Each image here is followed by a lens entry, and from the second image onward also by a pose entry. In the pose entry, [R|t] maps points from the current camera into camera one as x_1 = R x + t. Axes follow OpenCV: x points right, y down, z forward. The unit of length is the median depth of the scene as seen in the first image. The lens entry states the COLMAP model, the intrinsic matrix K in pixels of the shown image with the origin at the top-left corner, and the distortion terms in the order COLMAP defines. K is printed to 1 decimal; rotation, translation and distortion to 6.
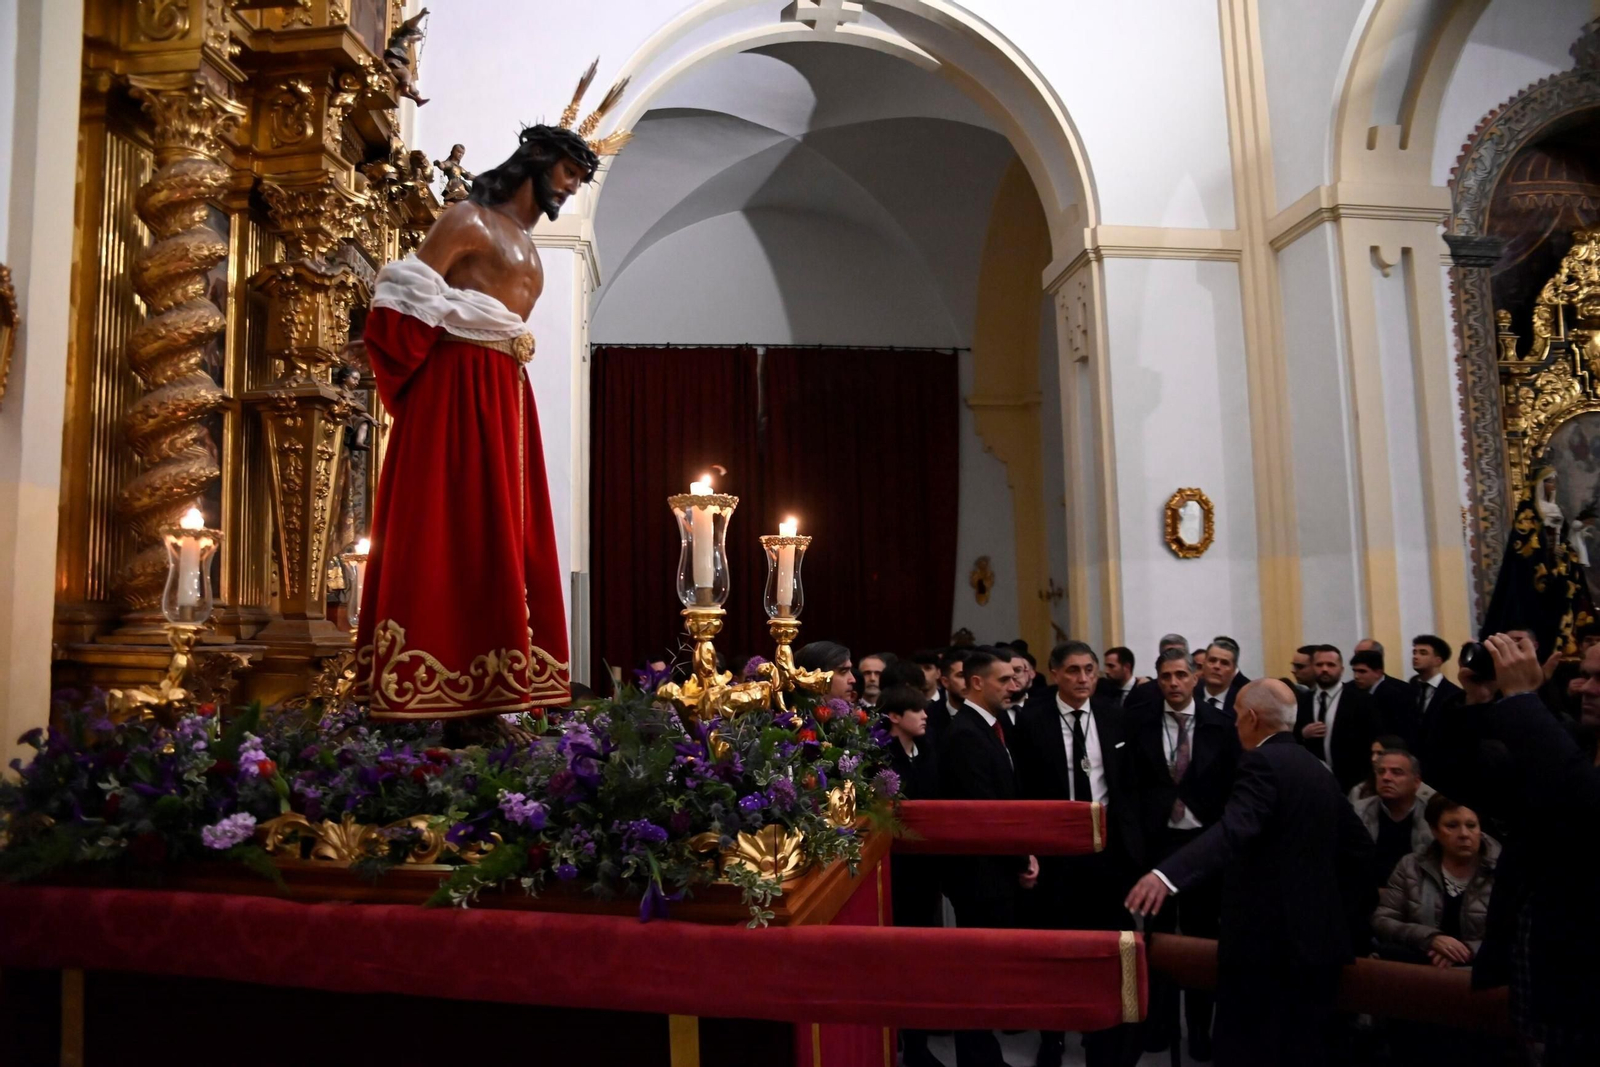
lens RADIAL K [[1073.3, 0, 800.0], [0, 1073.3, 533.5], [0, 0, 1]] dist [-0.063944, -0.000677]
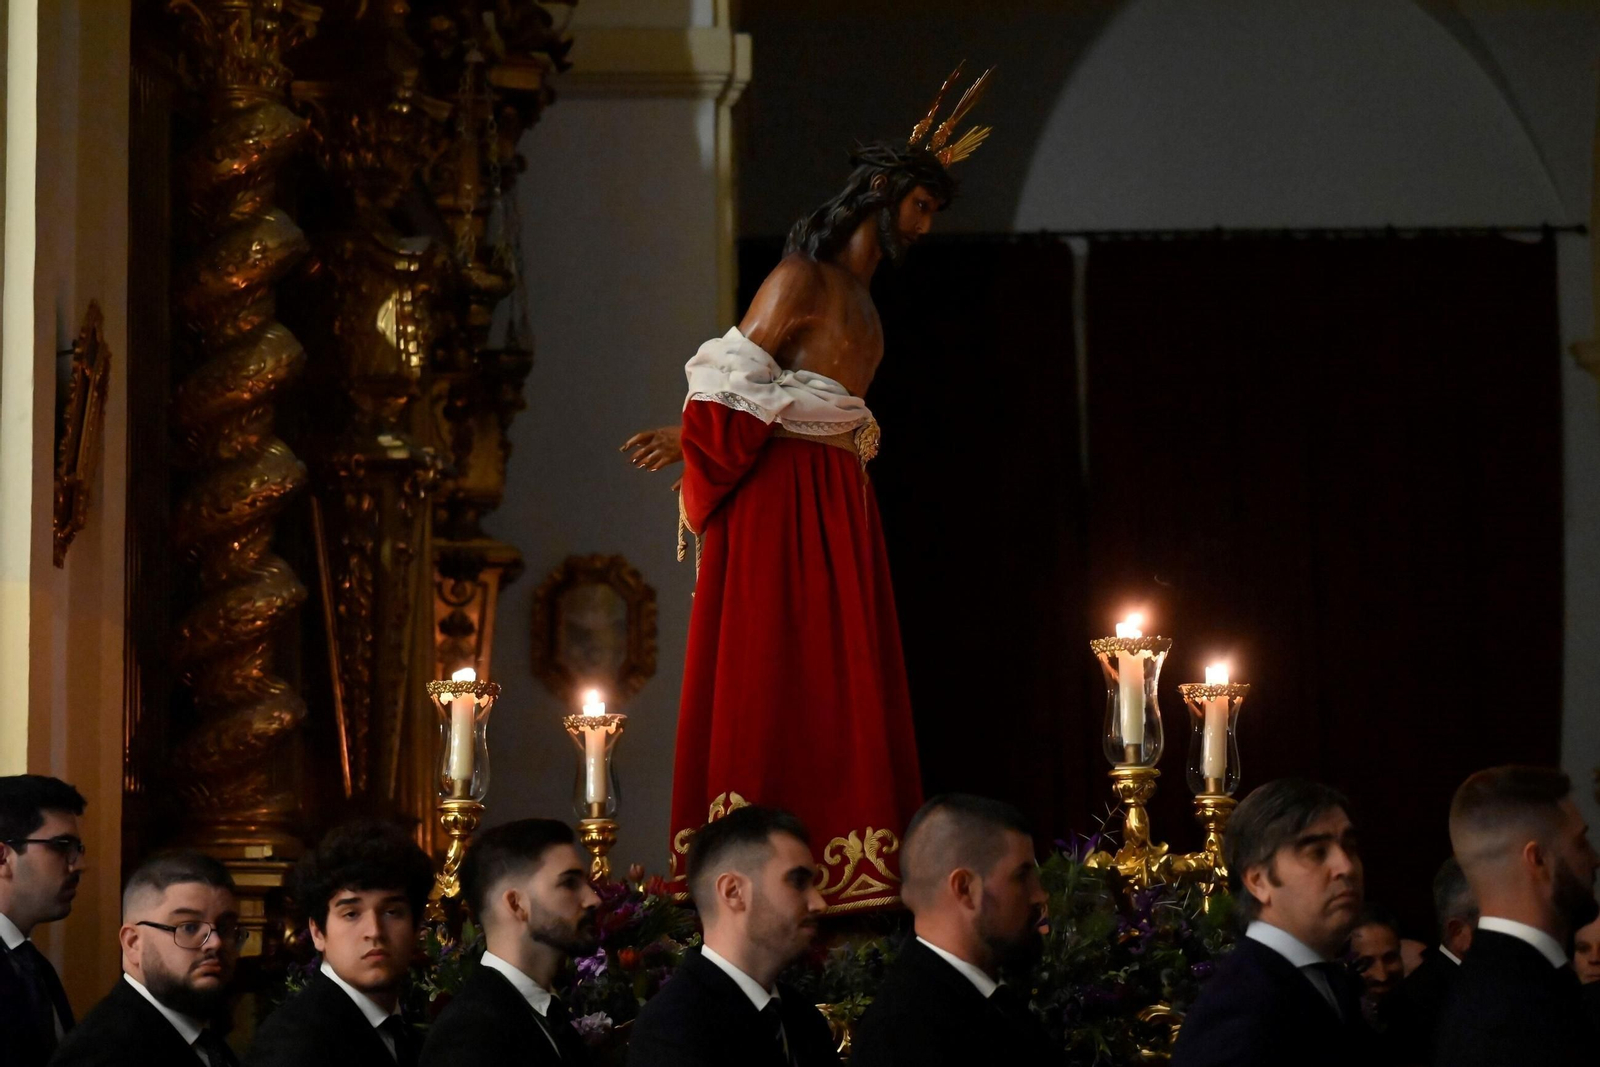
lens RADIAL K [[3244.8, 0, 800.0], [0, 3244.8, 533.5], [0, 0, 1]] dist [-0.006404, 0.135335]
pose [[0.994451, -0.014664, -0.104172, -0.072169], [0.010107, 0.998975, -0.044132, -0.006406], [0.104713, 0.042835, 0.993580, -1.433518]]
